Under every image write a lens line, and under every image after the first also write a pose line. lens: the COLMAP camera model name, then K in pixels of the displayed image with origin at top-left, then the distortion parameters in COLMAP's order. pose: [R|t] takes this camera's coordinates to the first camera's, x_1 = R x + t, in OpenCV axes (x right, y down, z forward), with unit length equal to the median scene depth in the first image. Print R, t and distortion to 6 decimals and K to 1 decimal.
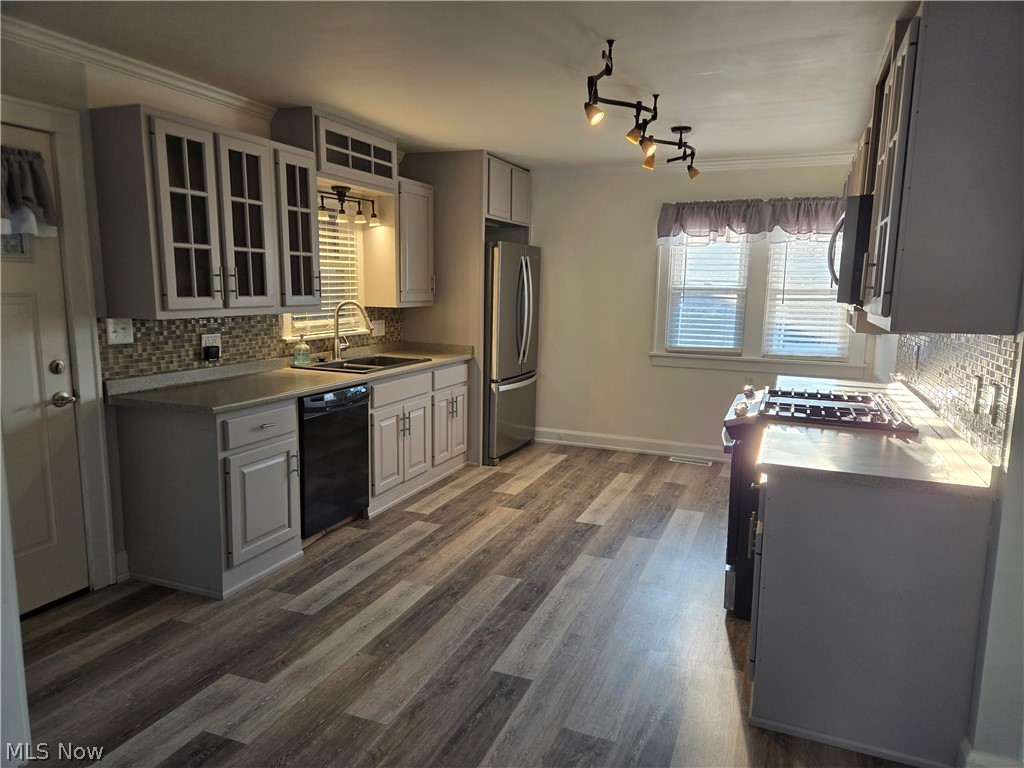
lens RADIAL K [[687.2, 0, 510.2], [0, 687.2, 389.3], [0, 0, 1]] dist [0.041748, -0.014712]
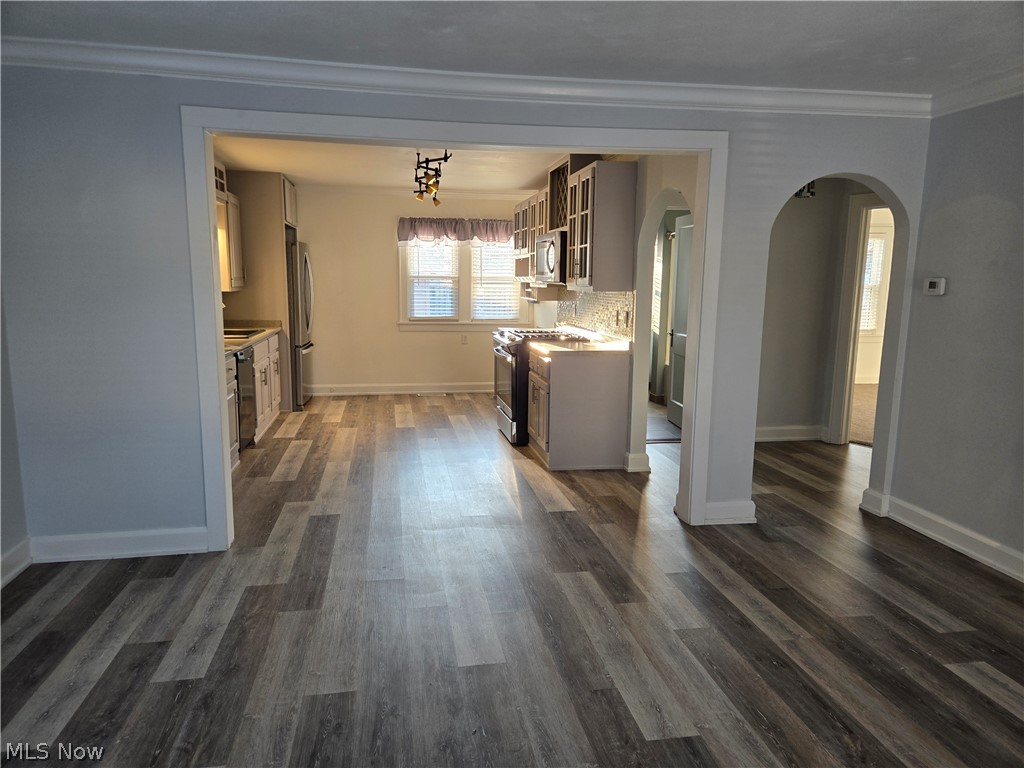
lens RADIAL K [[687.2, 0, 508.3], [0, 687.2, 384.6], [0, 0, 1]] dist [0.041748, -0.014712]
pose [[0.849000, -0.087961, 0.521020, -0.384304], [0.084917, 0.995943, 0.029768, 0.056541], [-0.521525, 0.018970, 0.853025, -0.351341]]
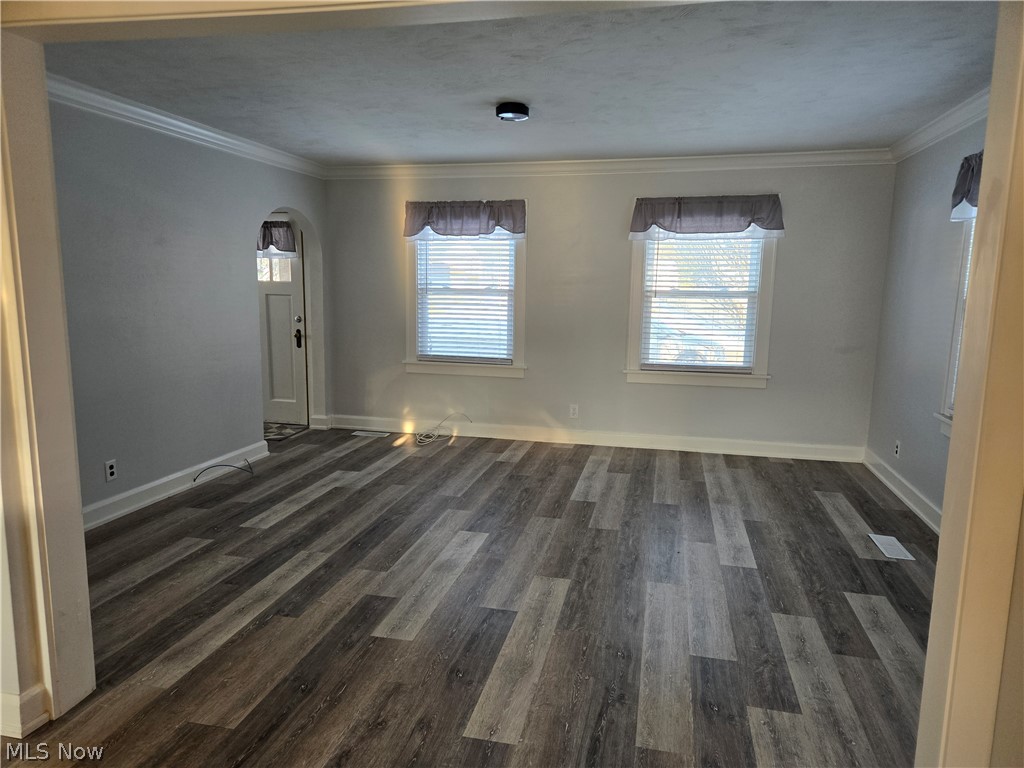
lens RADIAL K [[687.2, 0, 509.0], [0, 687.2, 384.0], [0, 0, 1]] dist [0.041748, -0.014712]
pose [[-0.987152, -0.007355, -0.159617, 0.304393], [-0.054927, 0.953685, 0.295750, -0.224938], [0.150049, 0.300718, -0.941836, 1.483550]]
